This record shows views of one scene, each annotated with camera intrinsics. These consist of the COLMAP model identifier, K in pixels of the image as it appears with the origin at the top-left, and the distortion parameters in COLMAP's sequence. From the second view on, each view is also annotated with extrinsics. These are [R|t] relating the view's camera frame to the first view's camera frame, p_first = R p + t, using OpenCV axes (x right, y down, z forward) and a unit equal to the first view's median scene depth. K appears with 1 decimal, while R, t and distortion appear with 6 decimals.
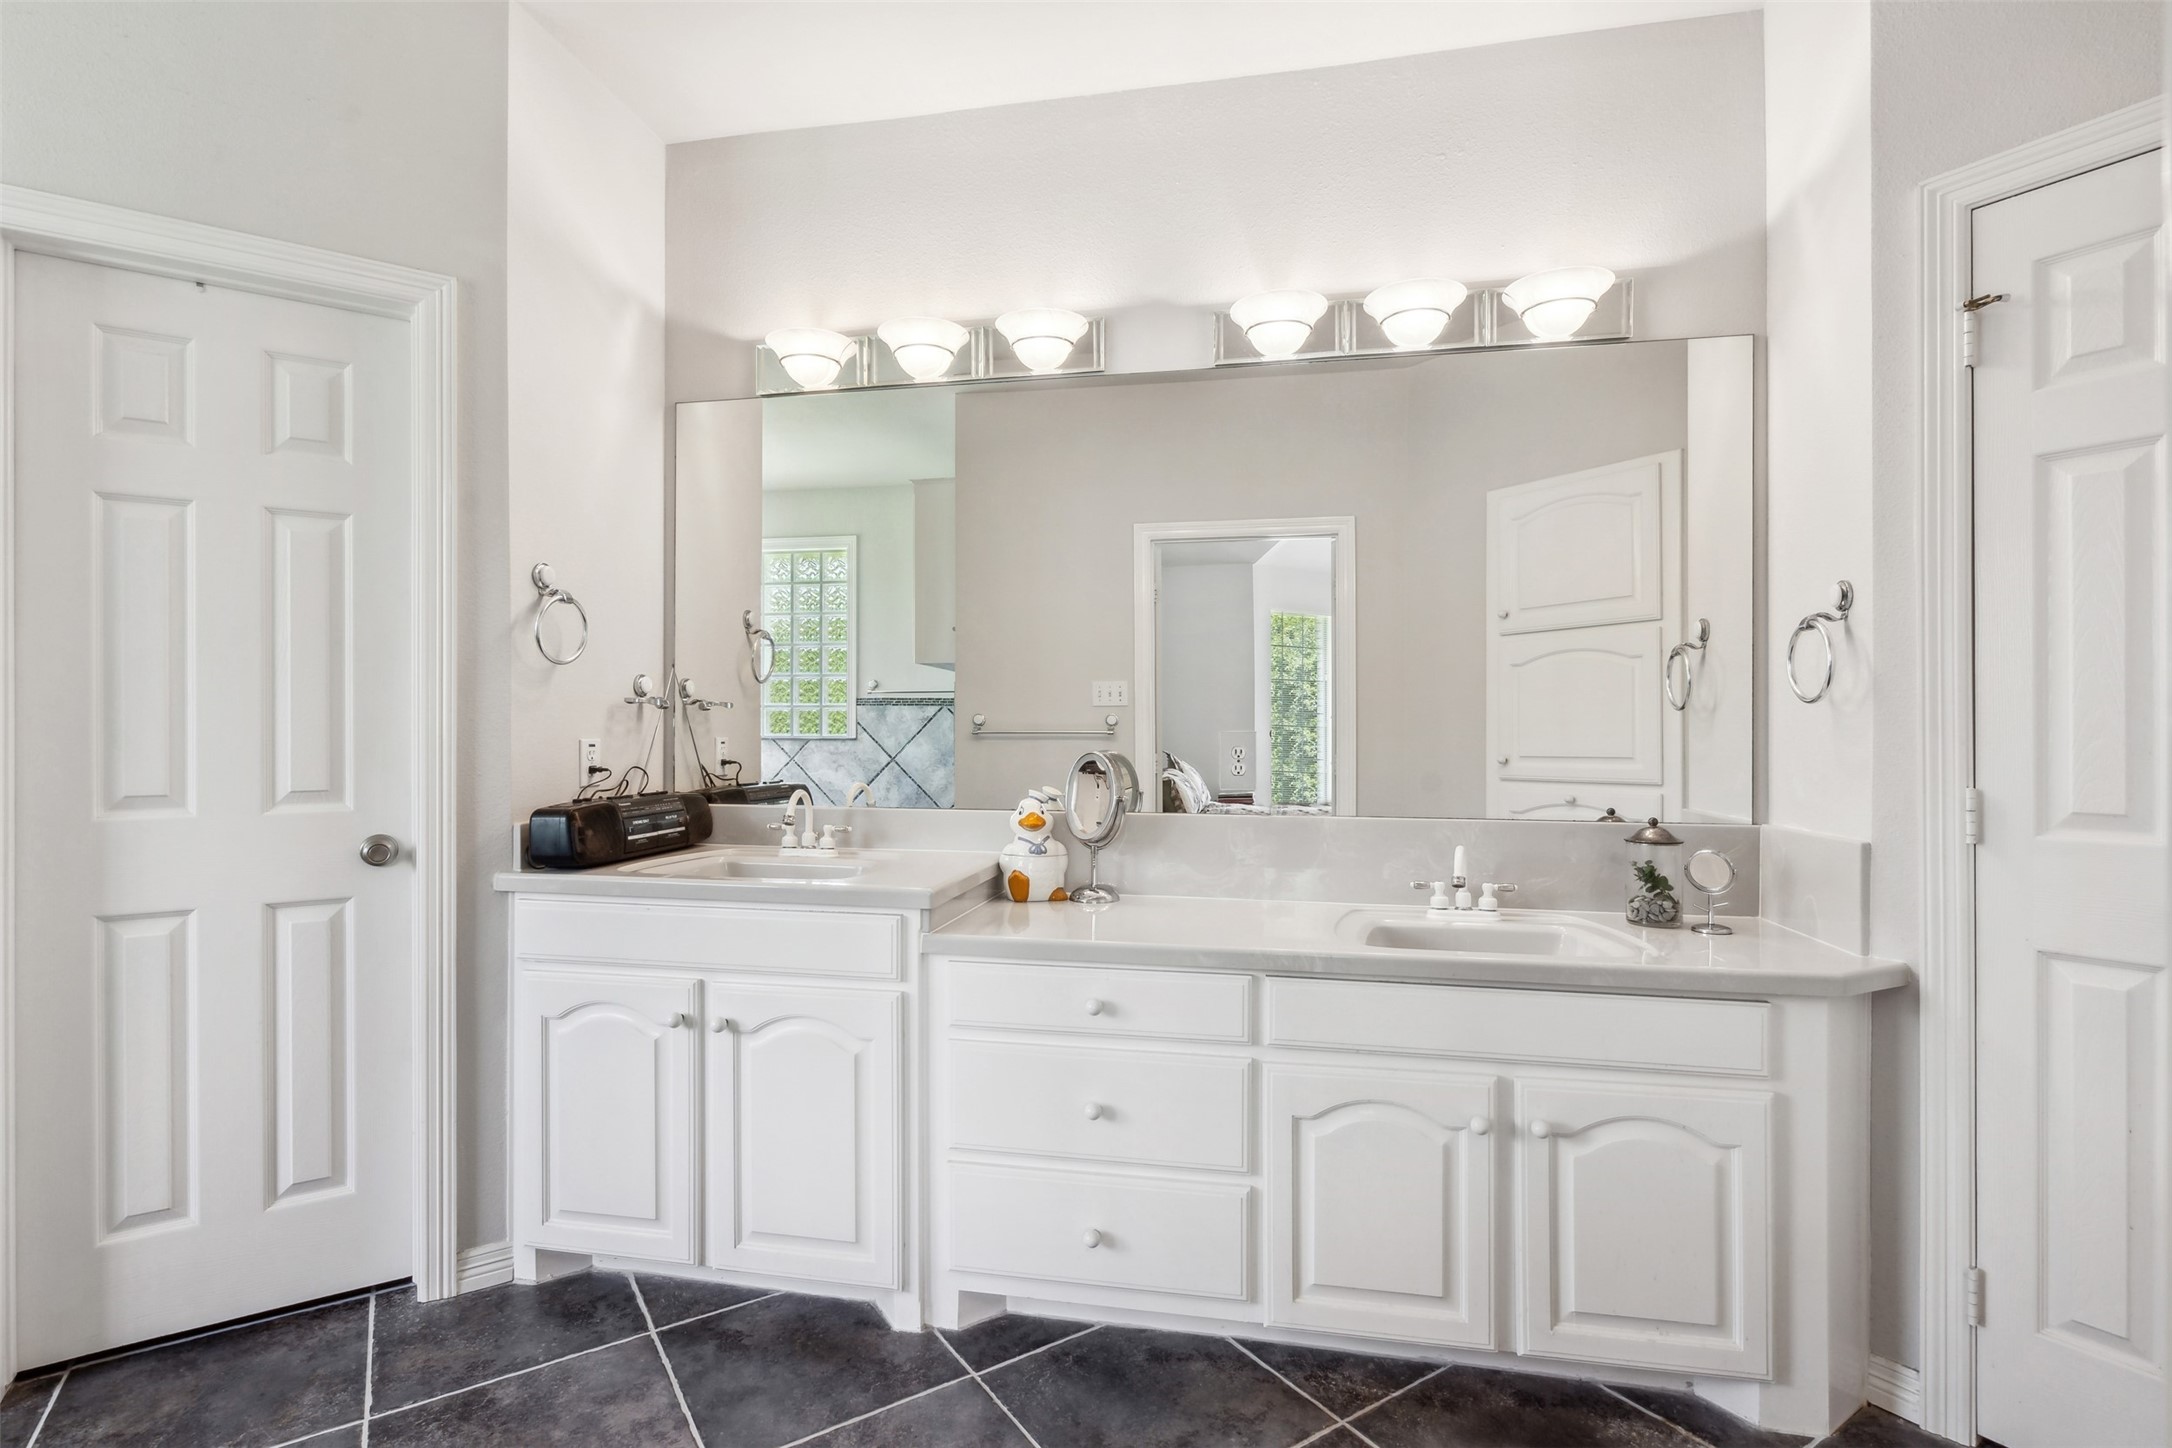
lens RADIAL K [[1032.8, 0, 1071.3], [0, 1032.8, 728.9], [0, 0, 1]] dist [0.000842, 0.000626]
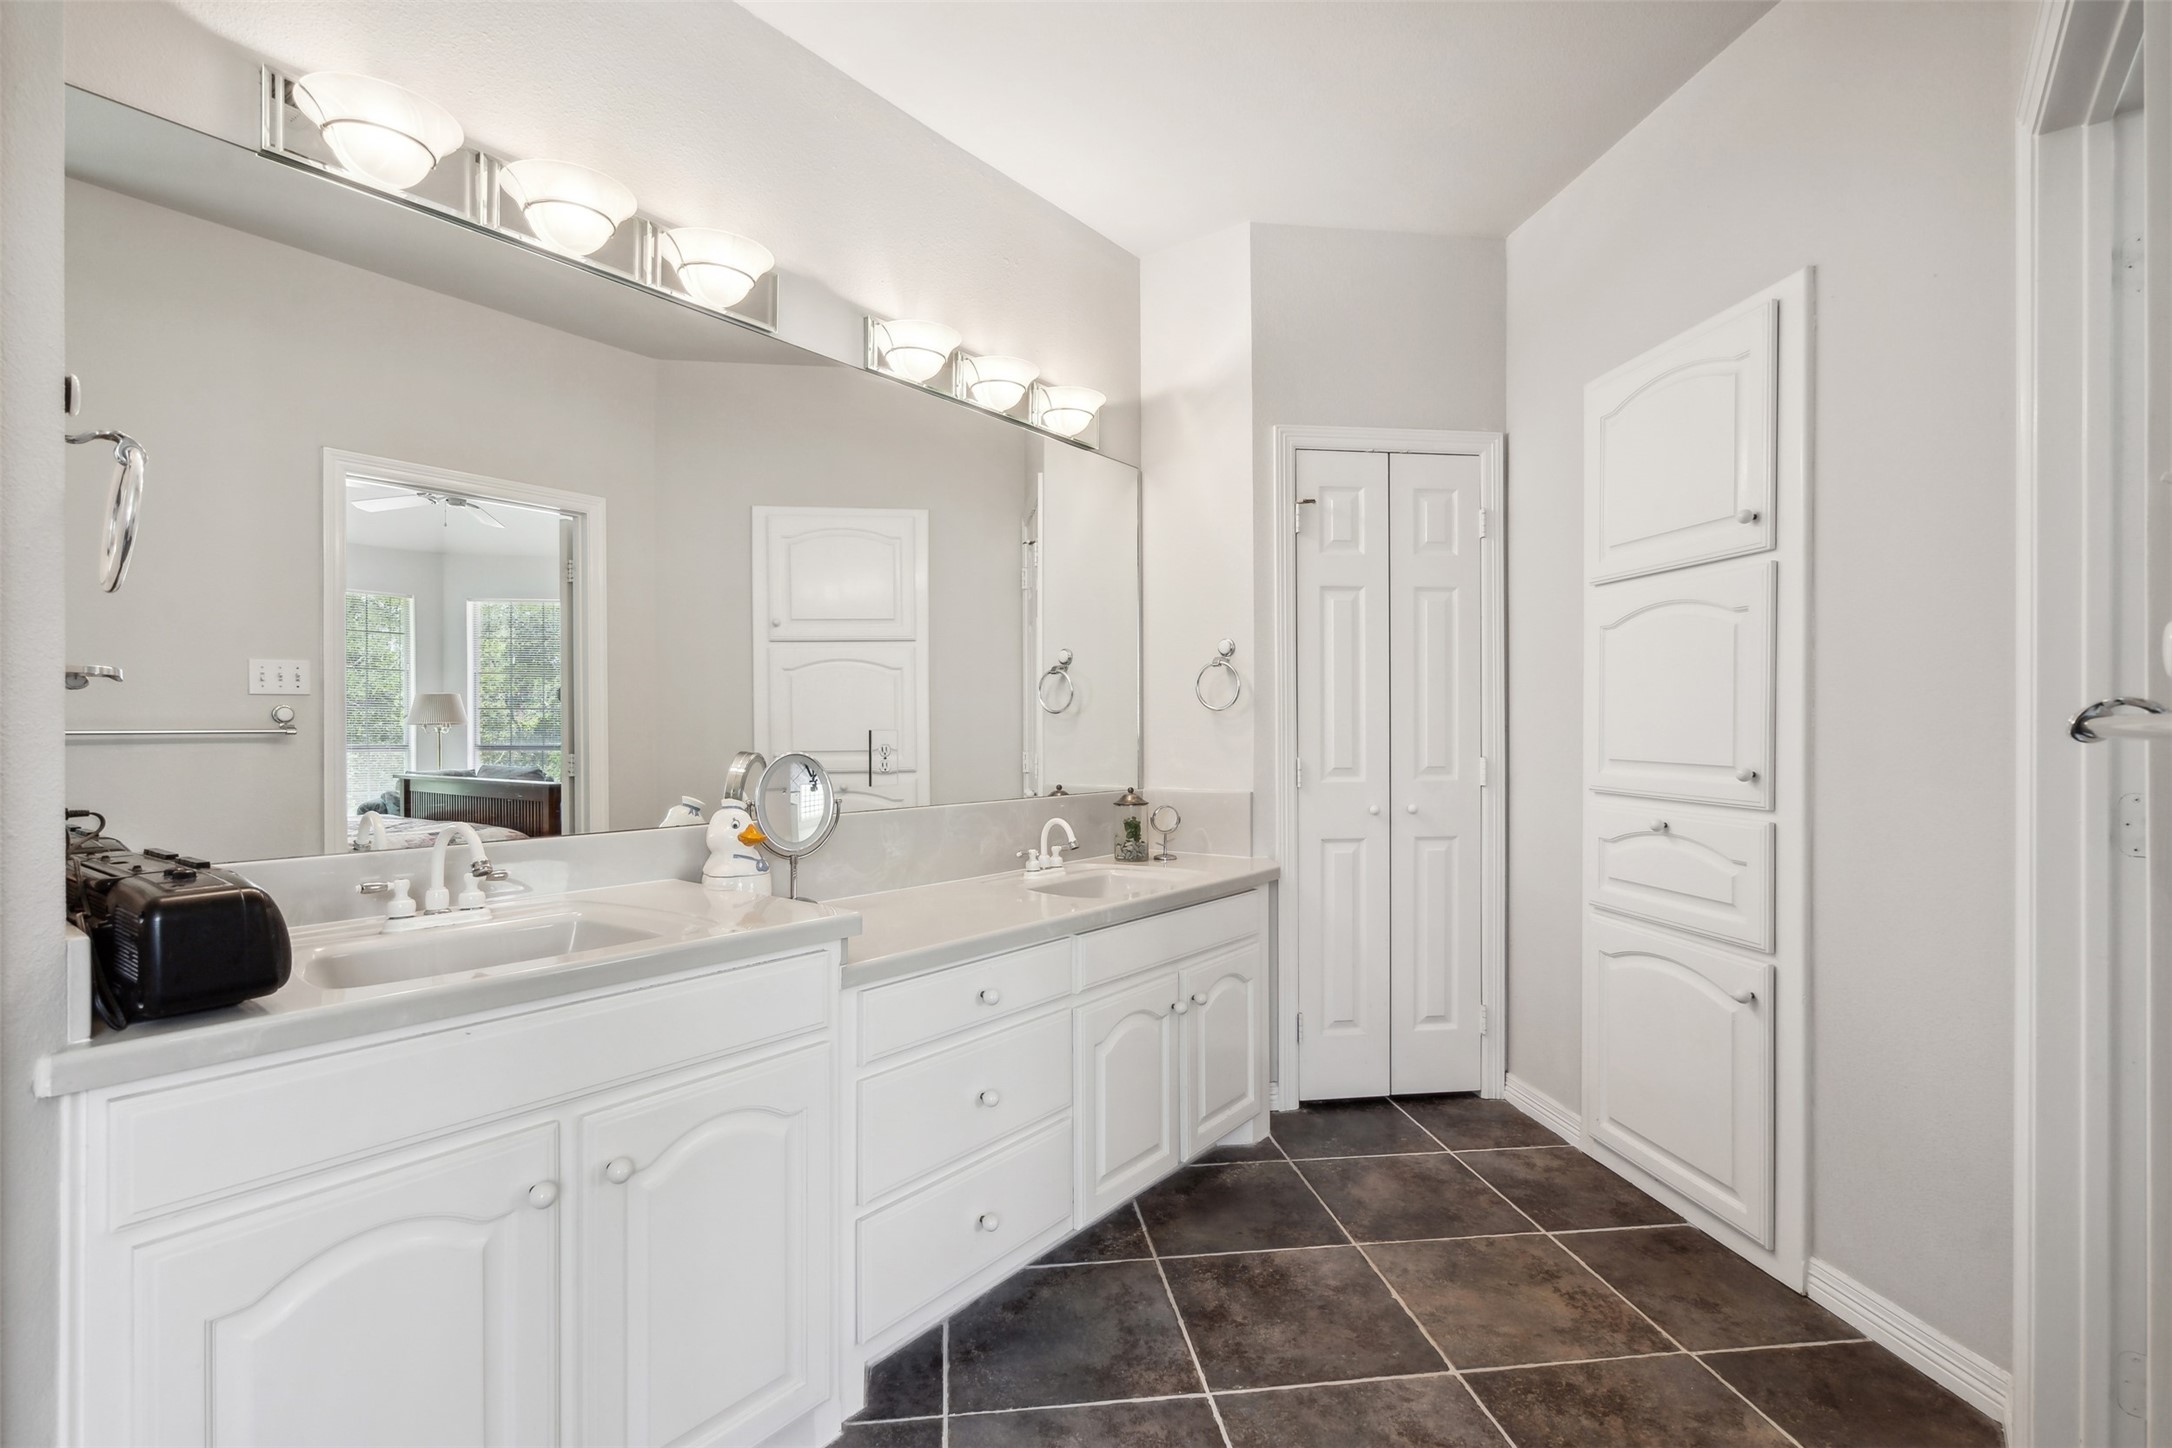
lens RADIAL K [[1032.8, 0, 1071.3], [0, 1032.8, 728.9], [0, 0, 1]] dist [0.000842, 0.000626]
pose [[0.442440, -0.003695, 0.896790, -0.786951], [-0.000354, 0.999991, 0.004295, -0.003396], [-0.896798, -0.002218, 0.442435, 0.429329]]
